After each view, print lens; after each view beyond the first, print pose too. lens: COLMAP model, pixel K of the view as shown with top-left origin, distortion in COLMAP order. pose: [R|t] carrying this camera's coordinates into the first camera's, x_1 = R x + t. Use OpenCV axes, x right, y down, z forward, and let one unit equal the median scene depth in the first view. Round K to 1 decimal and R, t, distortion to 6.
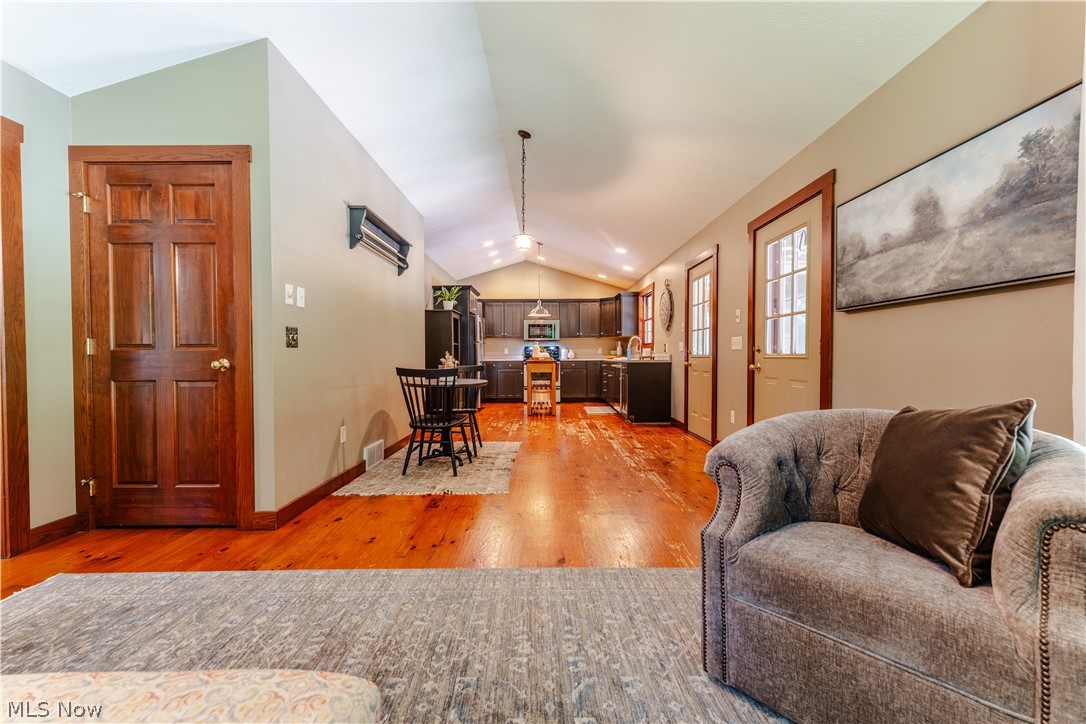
lens RADIAL K [[430.9, 0, 542.5], [0, 430.9, 357.0], [0, 0, 1]] dist [-0.000657, 0.000012]
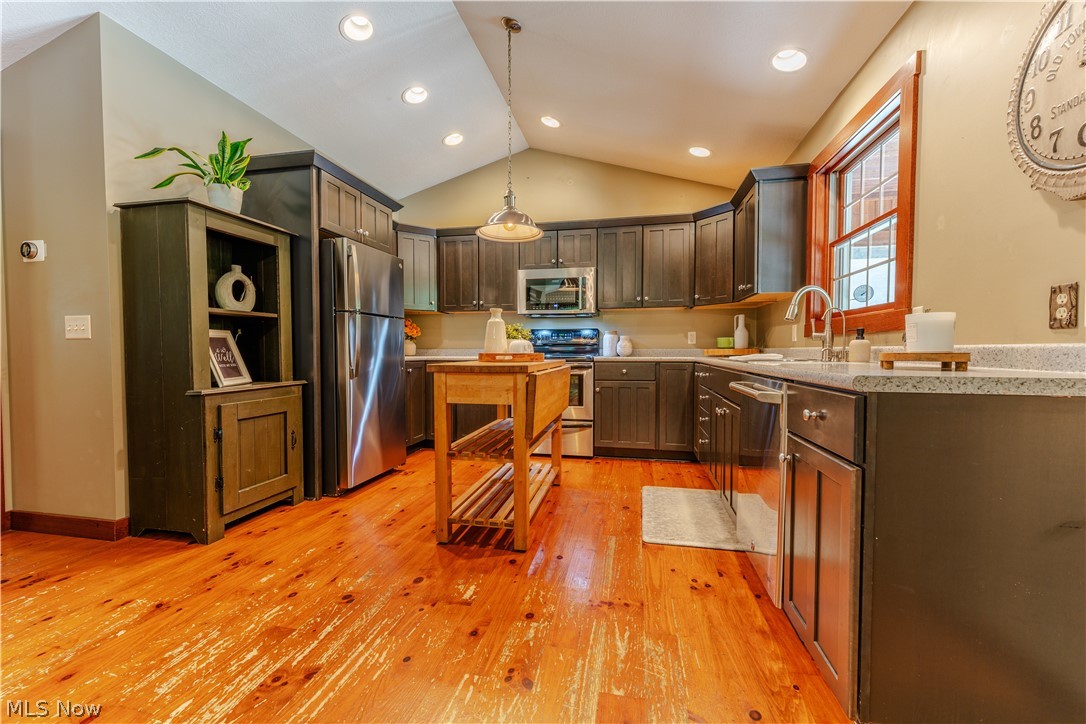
lens RADIAL K [[430.9, 0, 542.5], [0, 430.9, 357.0], [0, 0, 1]] dist [-0.000657, 0.000012]
pose [[0.977930, 0.008958, -0.208739, 0.078647], [-0.005195, 0.999814, 0.018568, -0.002456], [0.208866, -0.017074, 0.977795, 0.556592]]
